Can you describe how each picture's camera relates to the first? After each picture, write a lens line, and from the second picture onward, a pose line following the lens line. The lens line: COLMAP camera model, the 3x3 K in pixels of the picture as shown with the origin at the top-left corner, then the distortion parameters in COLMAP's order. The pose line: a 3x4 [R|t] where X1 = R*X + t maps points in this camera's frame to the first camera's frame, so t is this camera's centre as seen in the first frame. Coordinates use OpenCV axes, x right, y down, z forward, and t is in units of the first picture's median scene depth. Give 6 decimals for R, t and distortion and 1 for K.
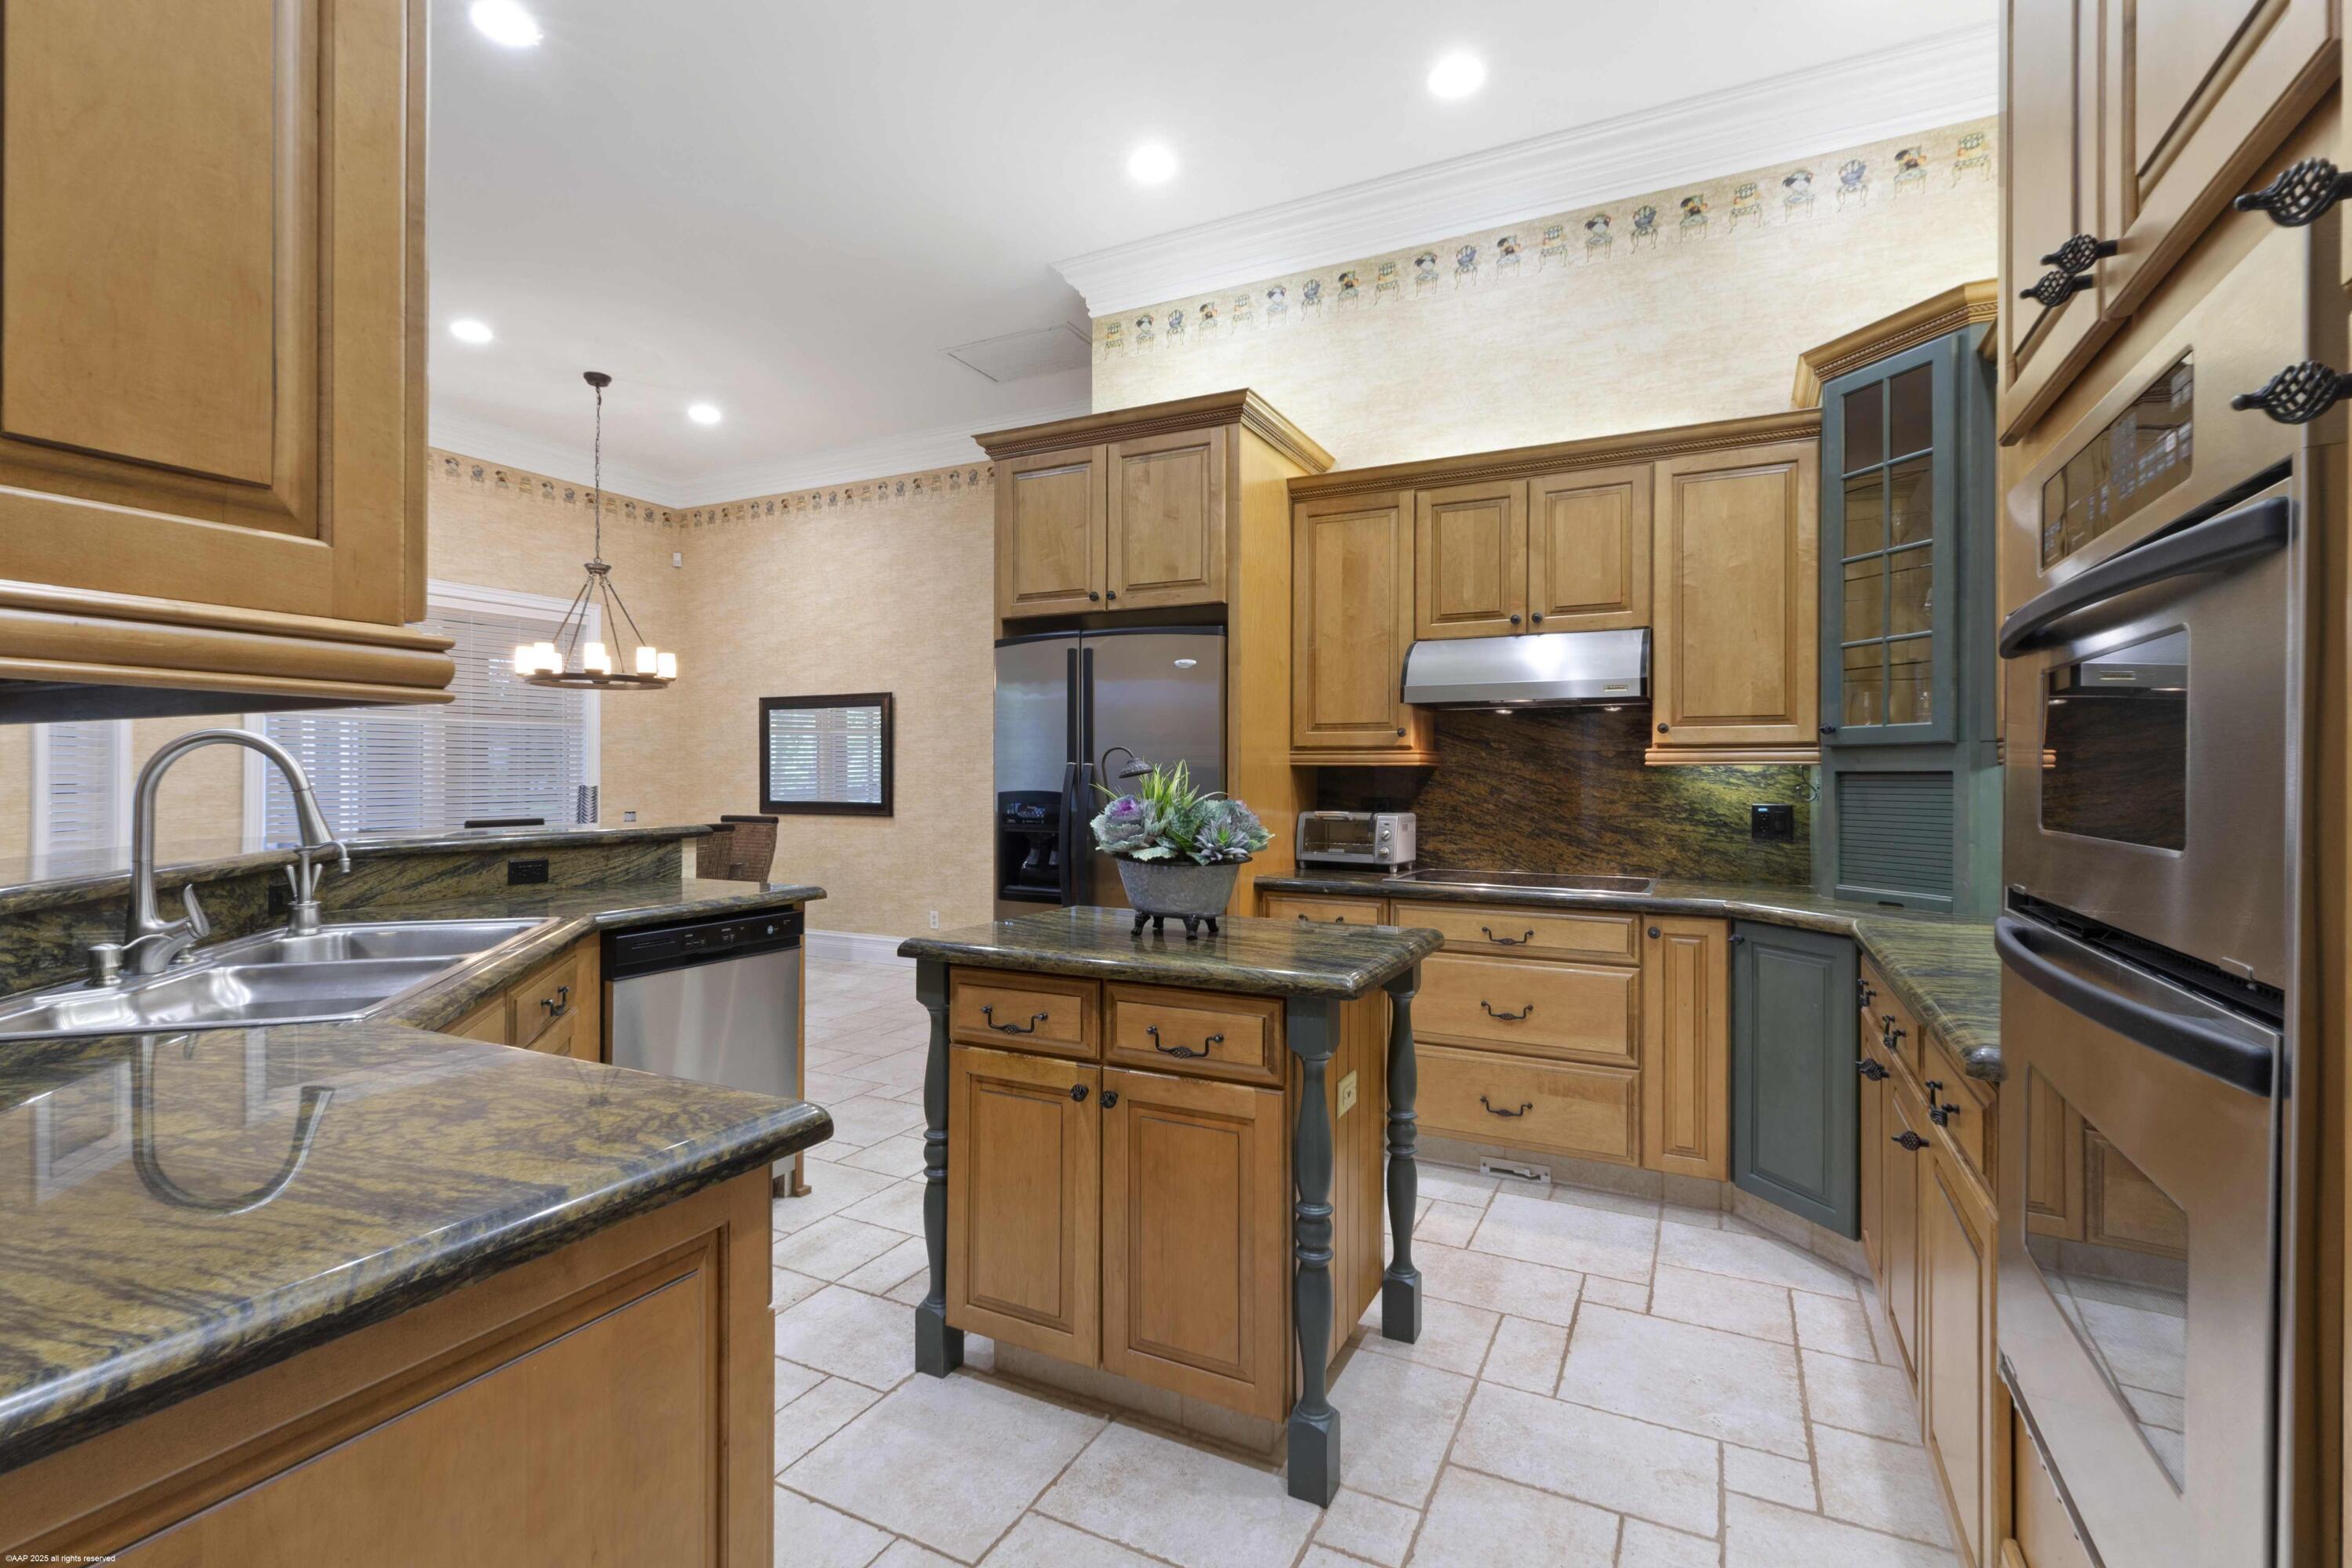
lens RADIAL K [[1061.9, 0, 1174.2], [0, 1061.9, 771.0], [0, 0, 1]] dist [0.020946, 0.000256]
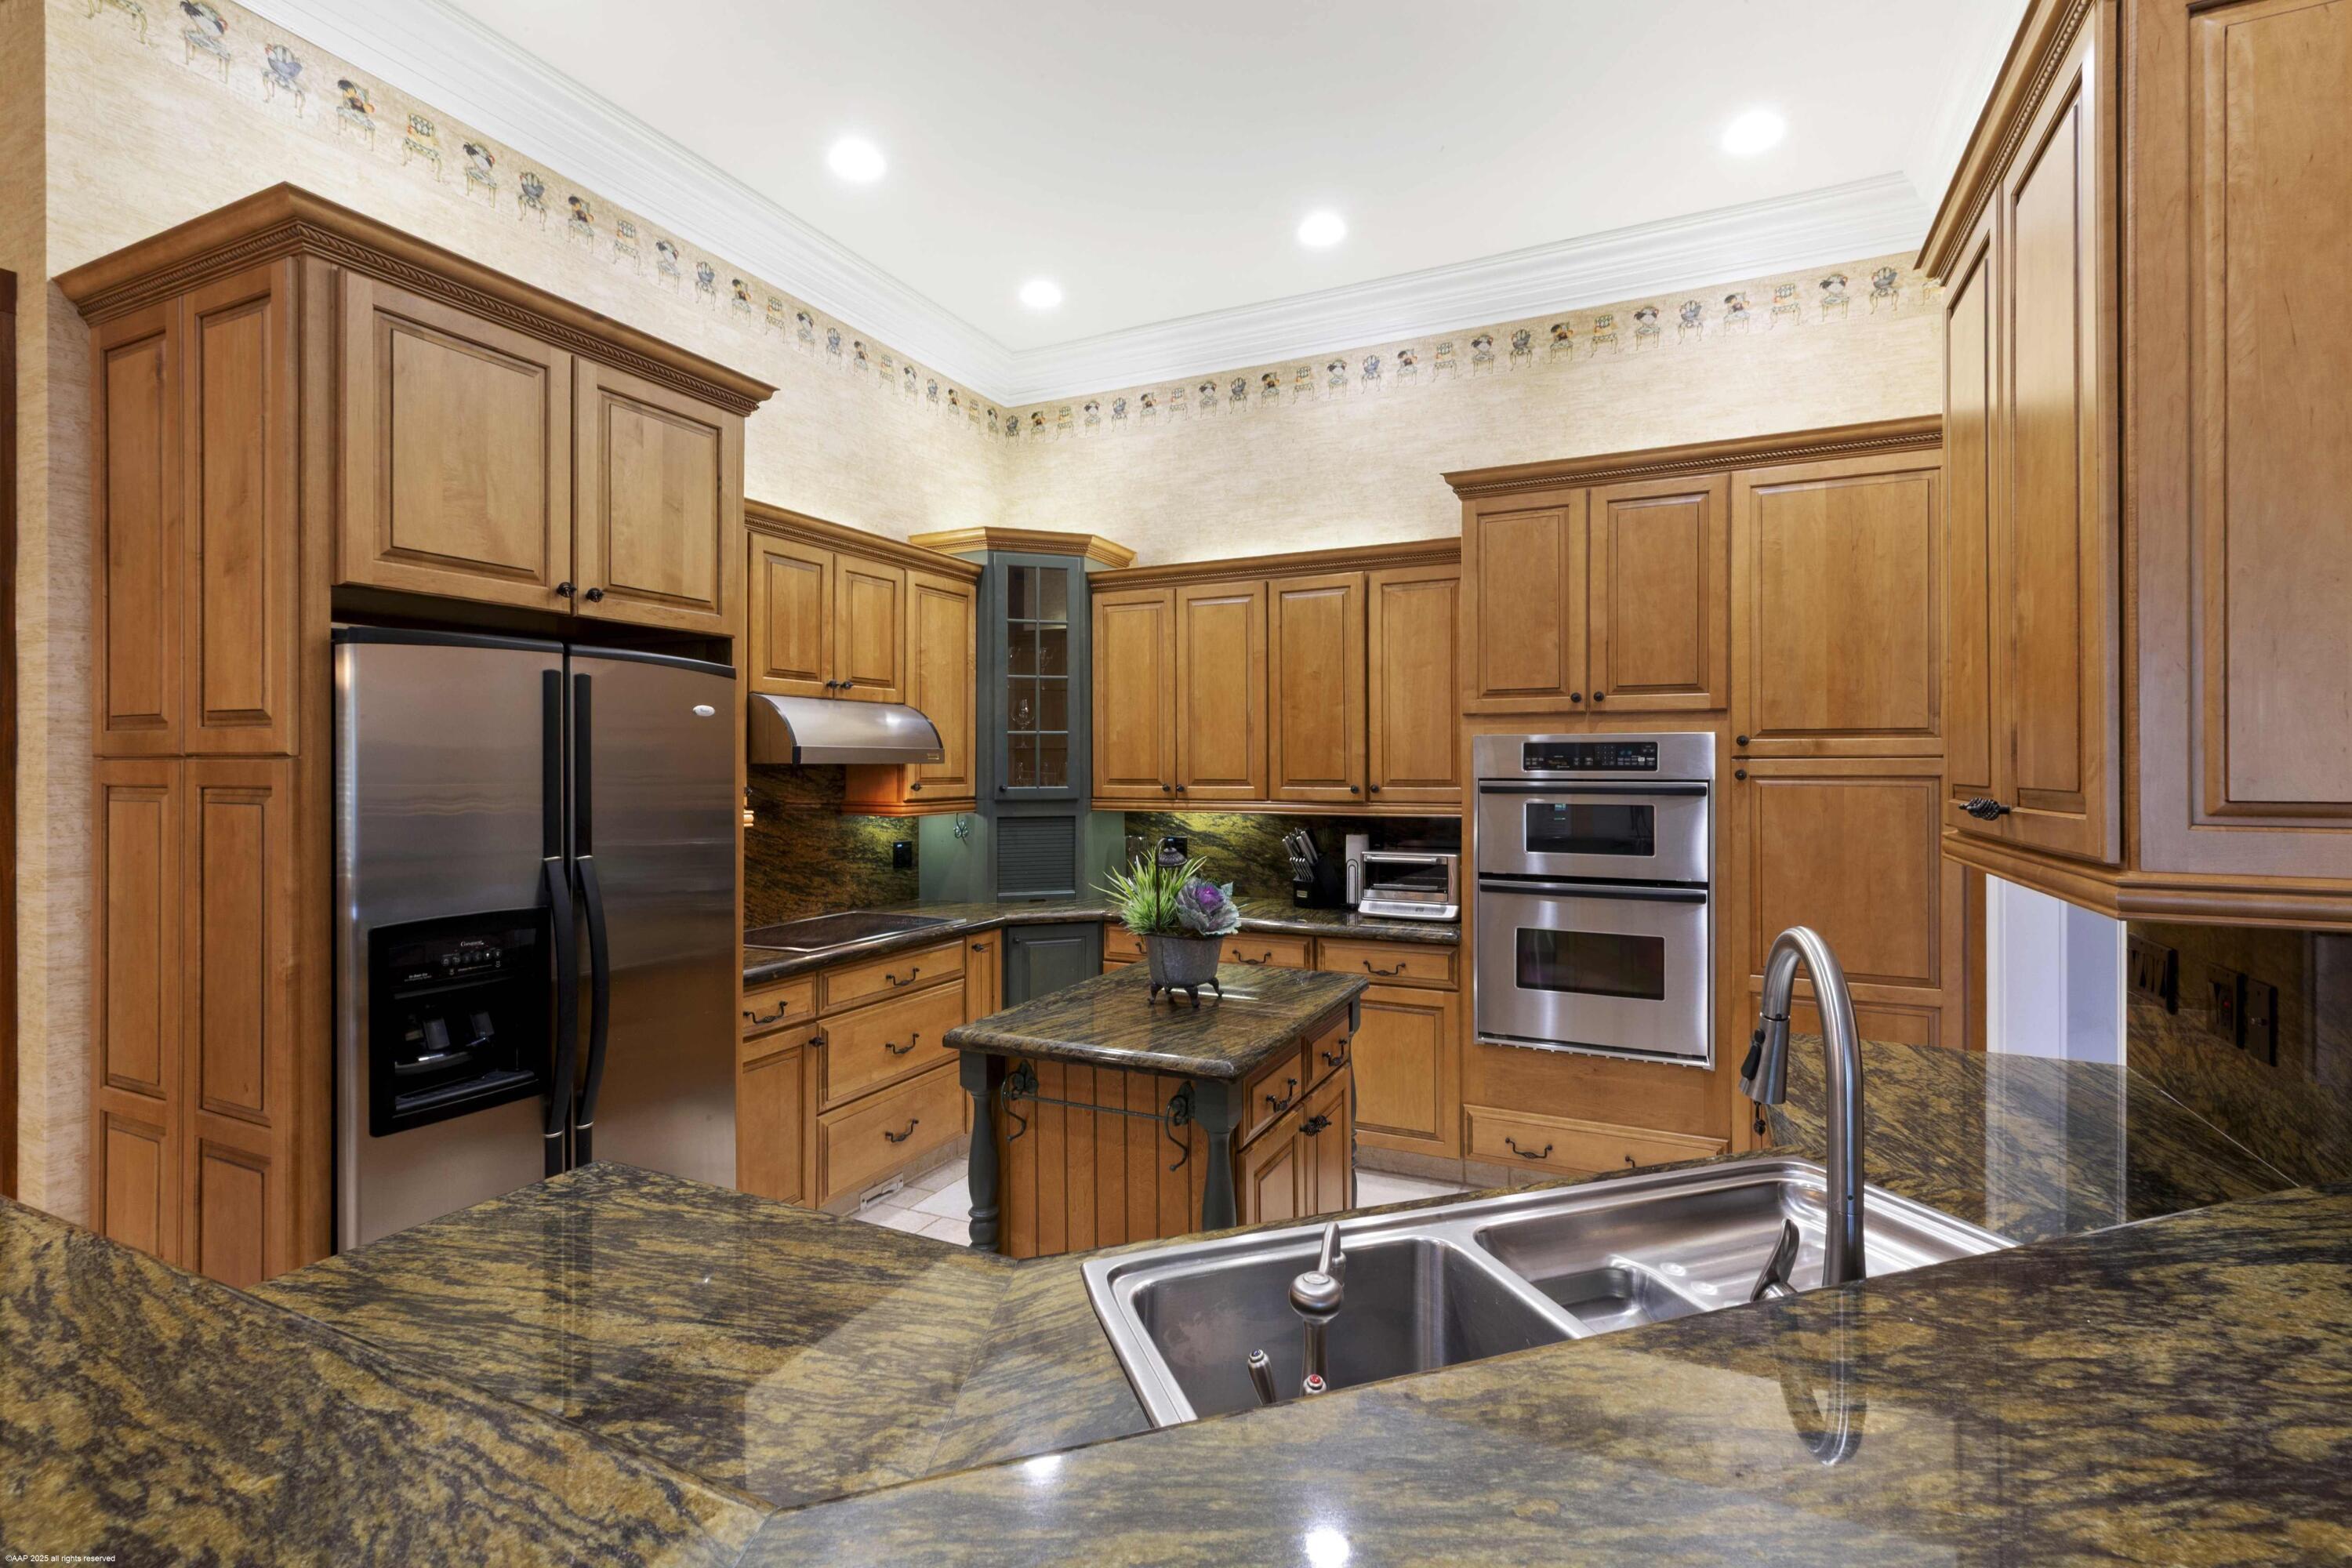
lens RADIAL K [[1061.9, 0, 1174.2], [0, 1061.9, 771.0], [0, 0, 1]] dist [0.020946, 0.000256]
pose [[-0.007539, -0.007622, 0.999943, -0.724017], [-0.004278, 0.999962, 0.007590, -0.064243], [-0.999962, -0.004220, -0.007572, 0.654497]]
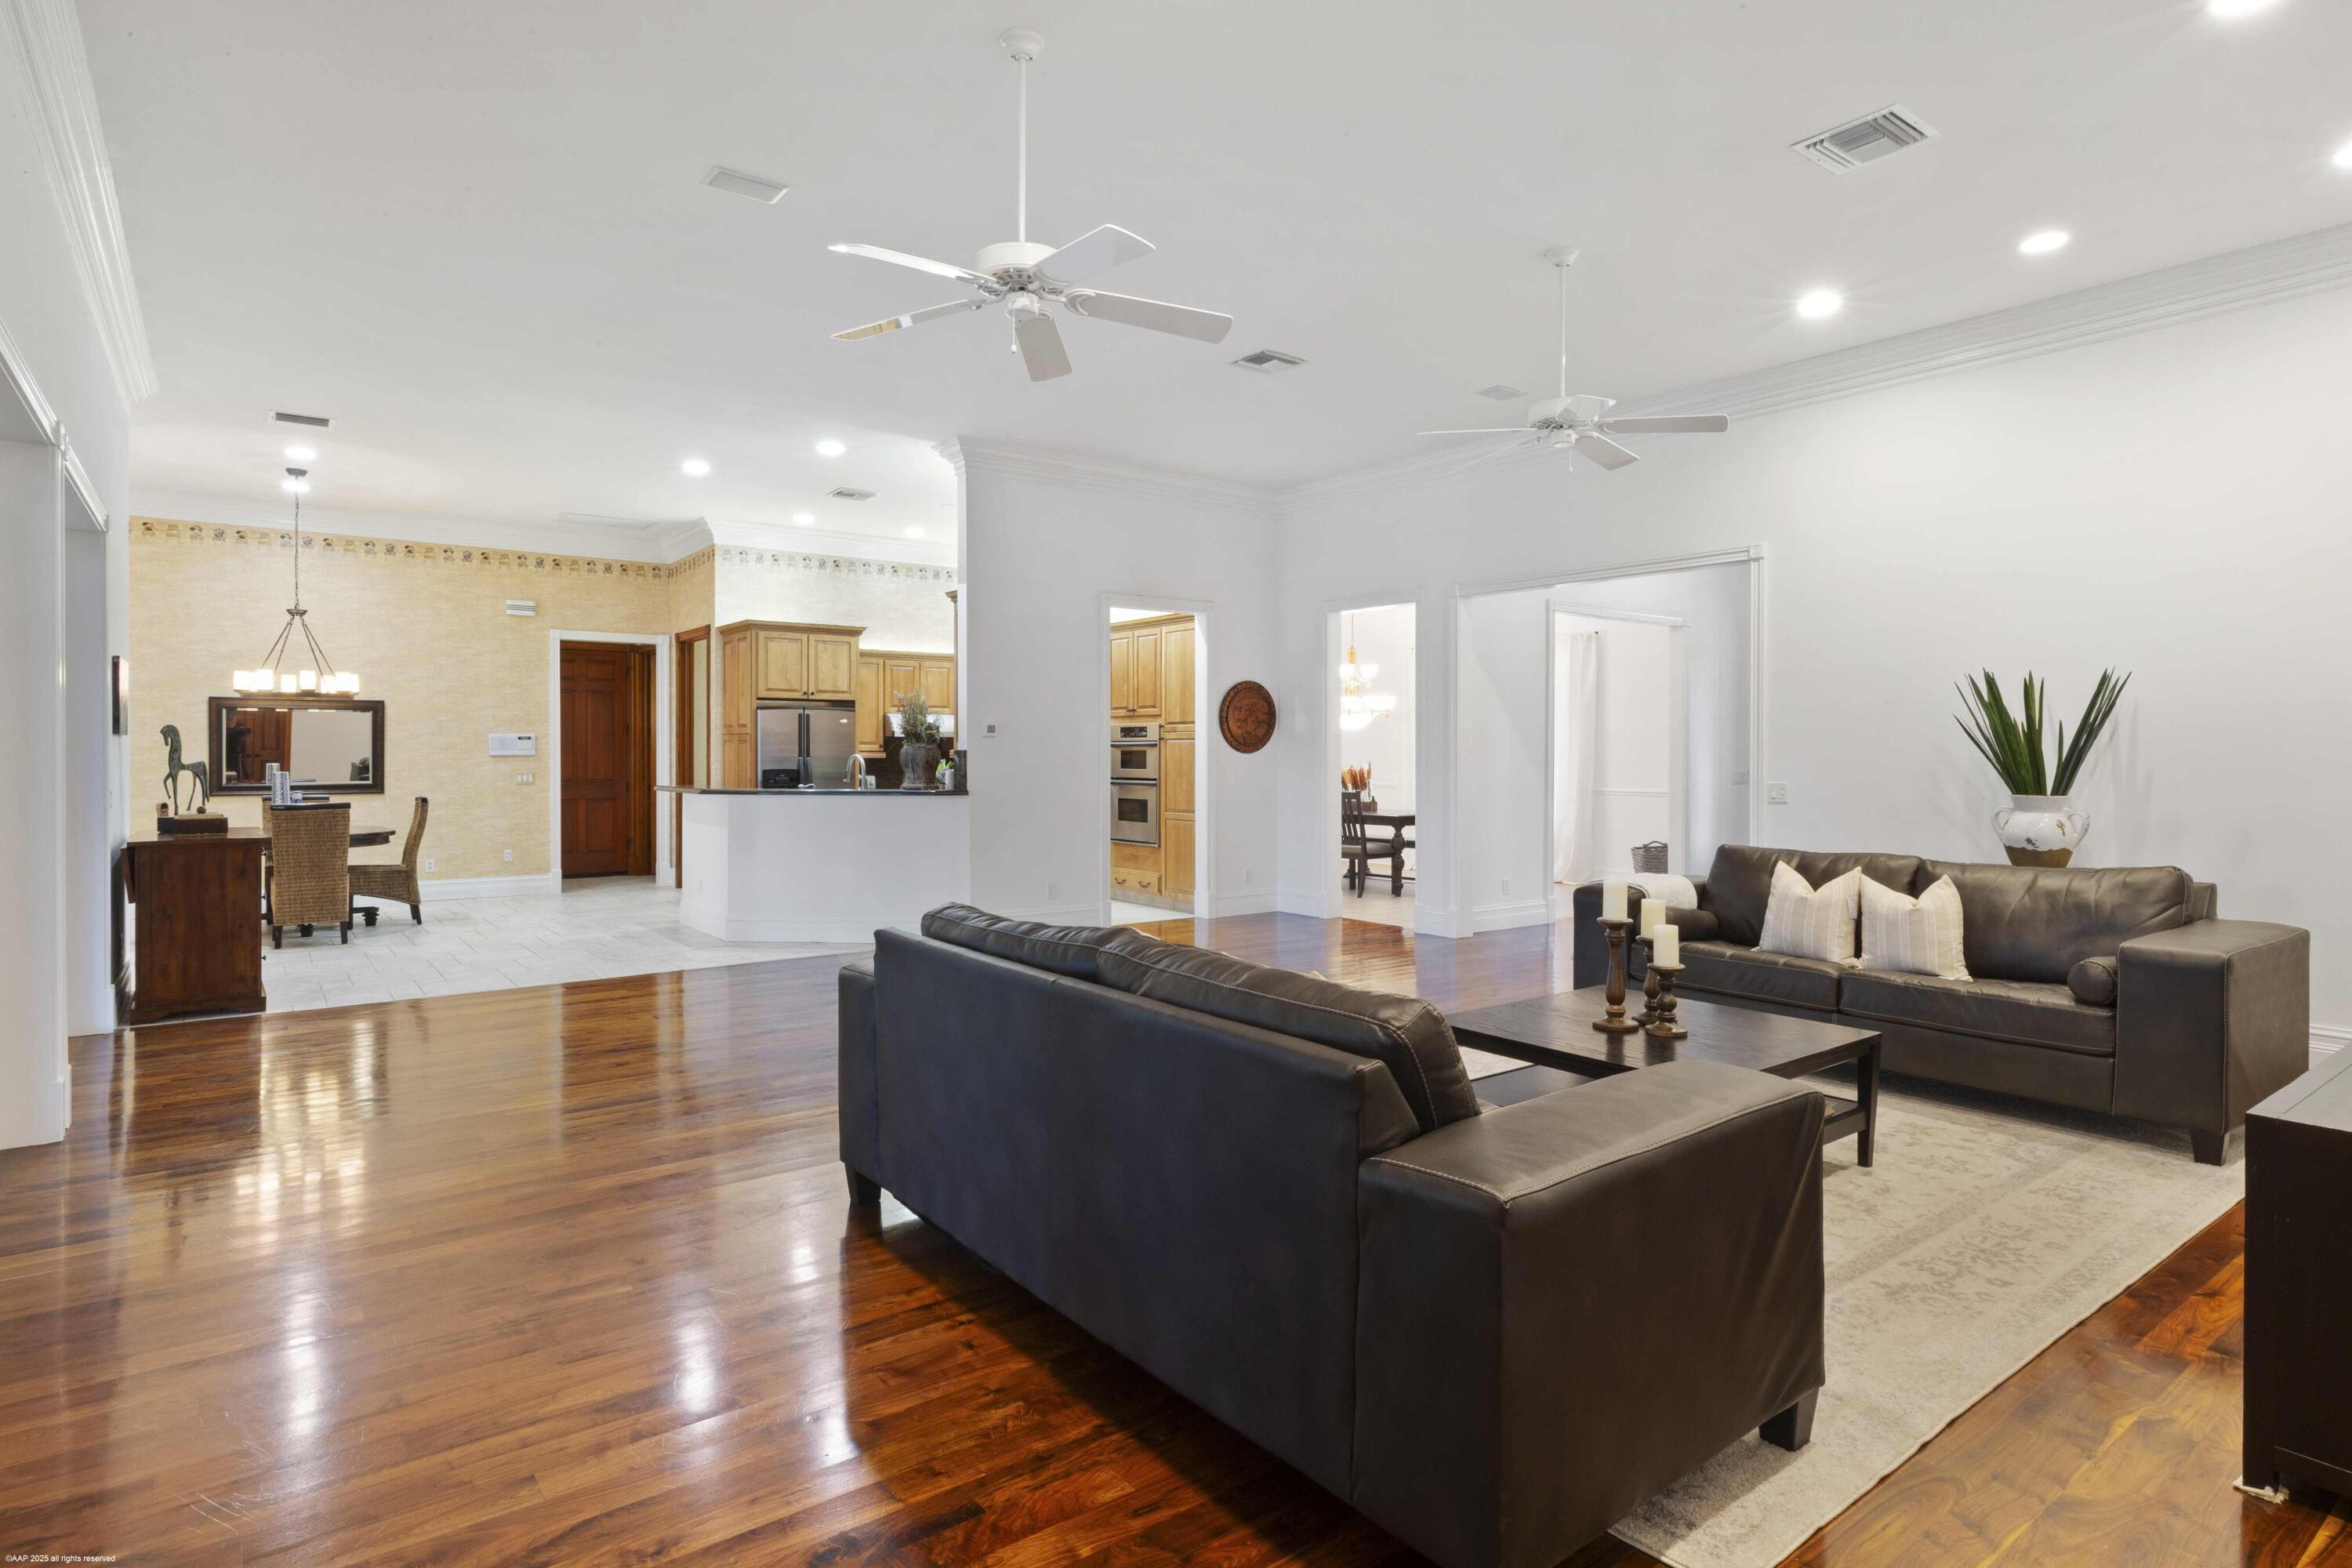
lens RADIAL K [[1245.7, 0, 1176.0], [0, 1245.7, 784.0], [0, 0, 1]] dist [-0.000875, 0.000011]
pose [[0.441408, -0.021652, 0.897045, -2.423445], [-0.002833, 0.999670, 0.025524, -0.024372], [-0.897302, -0.013808, 0.441201, -1.154444]]
